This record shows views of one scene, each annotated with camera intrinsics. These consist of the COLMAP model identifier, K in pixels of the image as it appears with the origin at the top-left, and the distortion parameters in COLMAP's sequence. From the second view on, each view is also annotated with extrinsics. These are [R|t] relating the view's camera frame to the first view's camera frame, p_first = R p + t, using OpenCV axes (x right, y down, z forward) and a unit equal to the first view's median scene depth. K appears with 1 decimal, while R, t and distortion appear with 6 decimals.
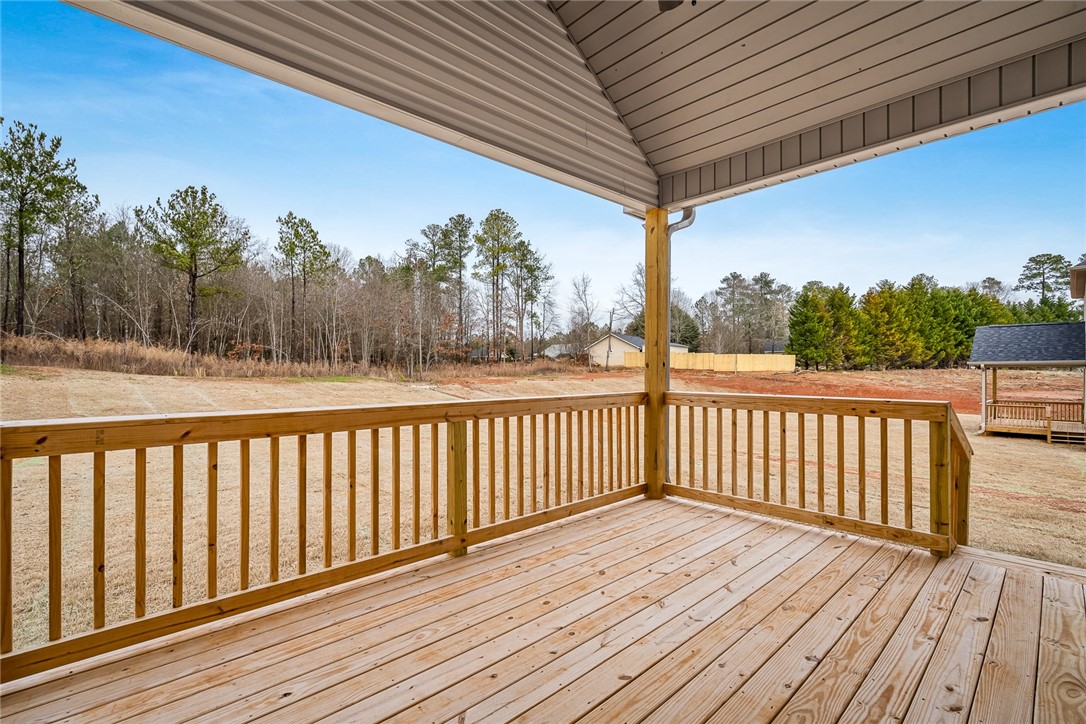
lens RADIAL K [[492.5, 0, 538.8], [0, 492.5, 369.1], [0, 0, 1]] dist [-0.000679, -0.000280]
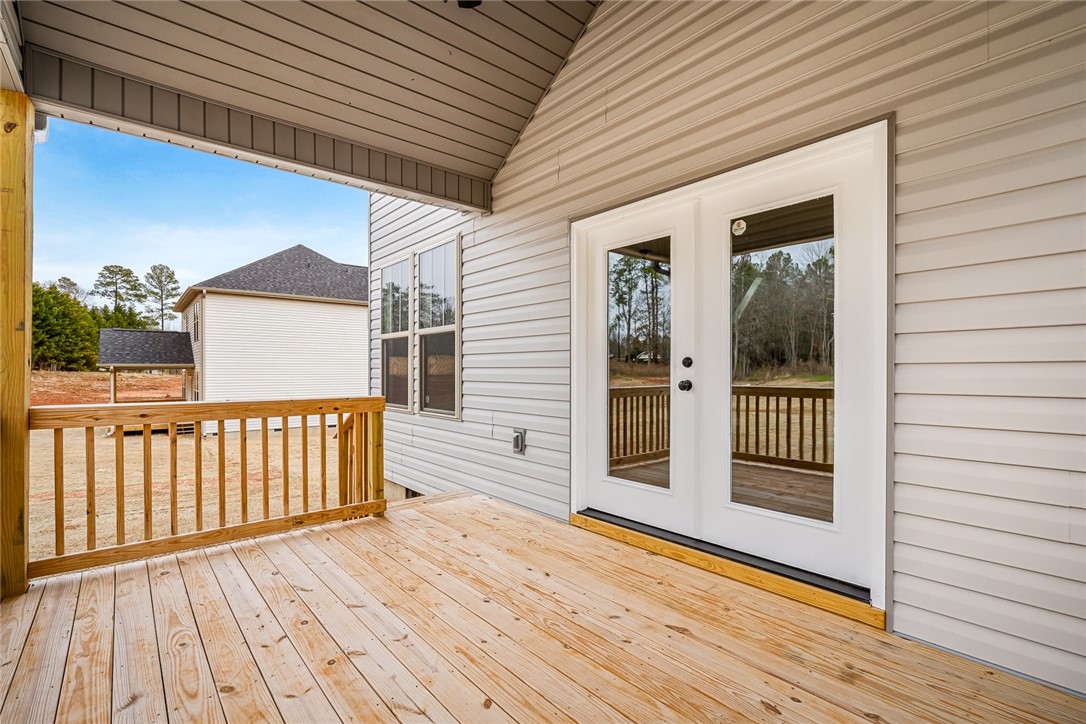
lens RADIAL K [[492.5, 0, 538.8], [0, 492.5, 369.1], [0, 0, 1]] dist [-0.000679, -0.000280]
pose [[0.047359, 0.004750, 0.998867, -0.365041], [-0.000343, 0.999989, -0.004739, 0.001196], [-0.998878, -0.000119, 0.047360, 0.420526]]
